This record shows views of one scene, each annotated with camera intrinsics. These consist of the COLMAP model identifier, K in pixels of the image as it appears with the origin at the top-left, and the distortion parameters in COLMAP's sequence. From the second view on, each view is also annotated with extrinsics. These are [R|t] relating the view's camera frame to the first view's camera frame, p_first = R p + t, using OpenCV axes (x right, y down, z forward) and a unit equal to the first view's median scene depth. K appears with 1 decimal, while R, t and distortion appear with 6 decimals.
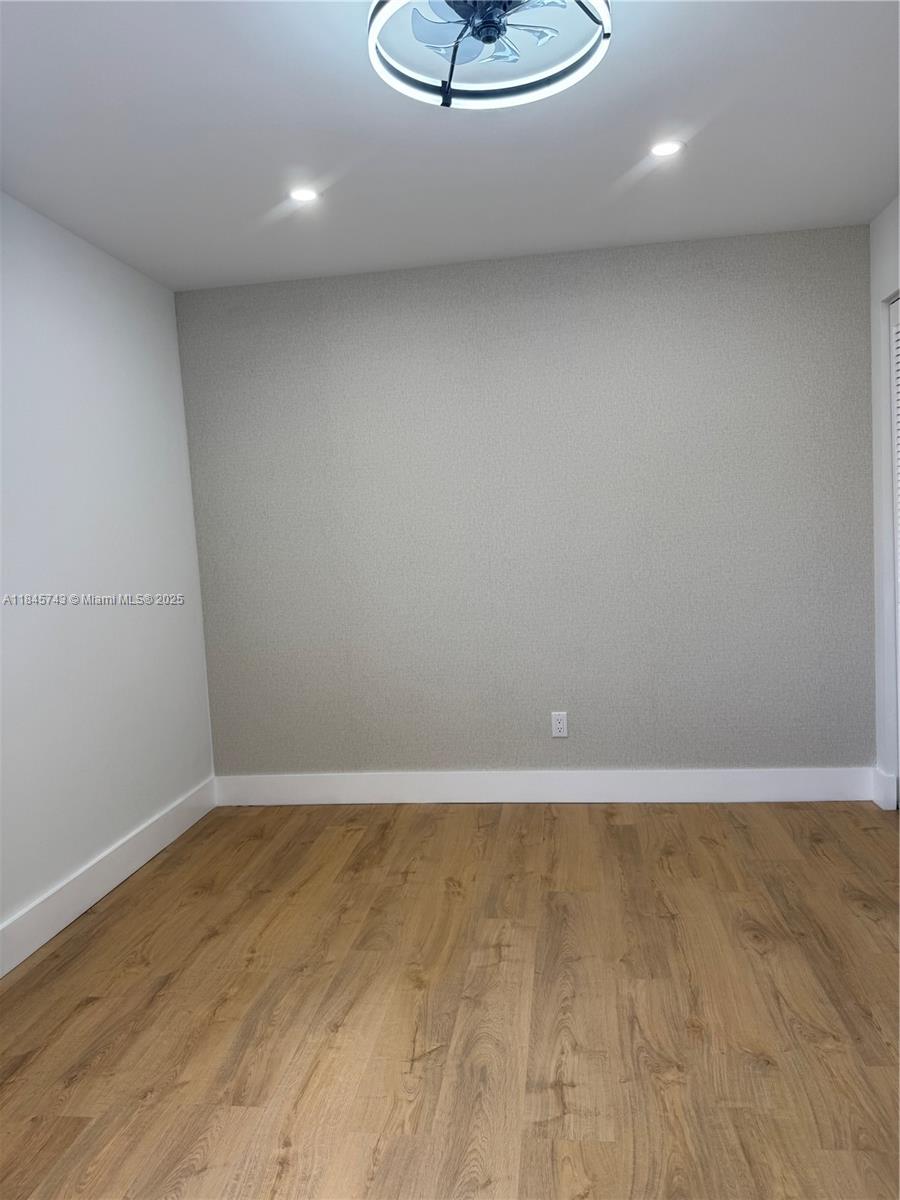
lens RADIAL K [[857.2, 0, 436.0], [0, 857.2, 606.5], [0, 0, 1]] dist [0.000373, -0.005794]
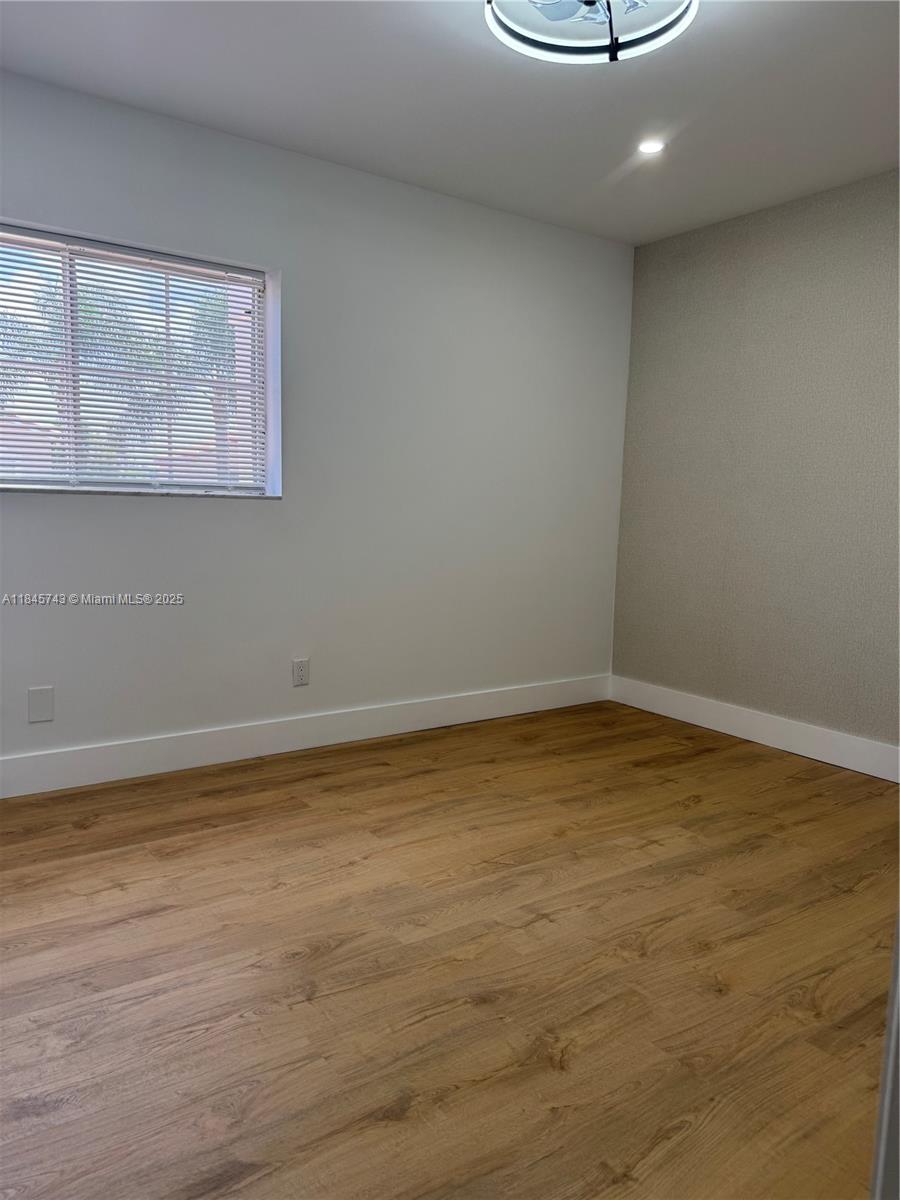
lens RADIAL K [[849.3, 0, 450.0], [0, 849.3, 600.0], [0, 0, 1]] dist [-0.000324, -0.027693]
pose [[0.688262, 0.171652, -0.704862, 0.542994], [-0.144754, 0.984561, 0.098421, 0.028823], [0.710873, 0.034292, 0.702483, 0.059241]]
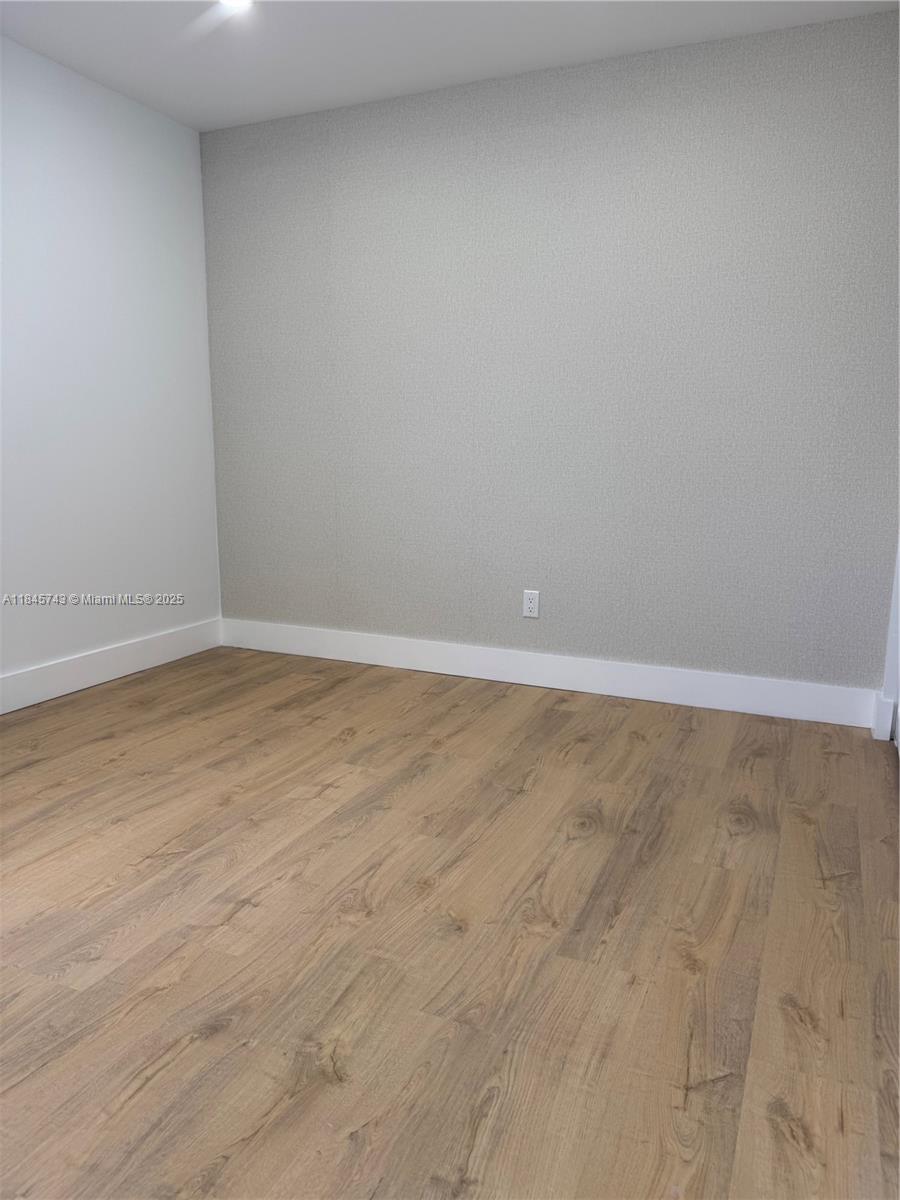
lens RADIAL K [[856.3, 0, 431.5], [0, 856.3, 592.9], [0, 0, 1]] dist [0.038945, -0.057459]
pose [[0.955191, 0.111052, -0.274368, 0.396560], [-0.087686, 0.991507, 0.096047, 0.064350], [0.282704, -0.067685, 0.956816, 0.096477]]
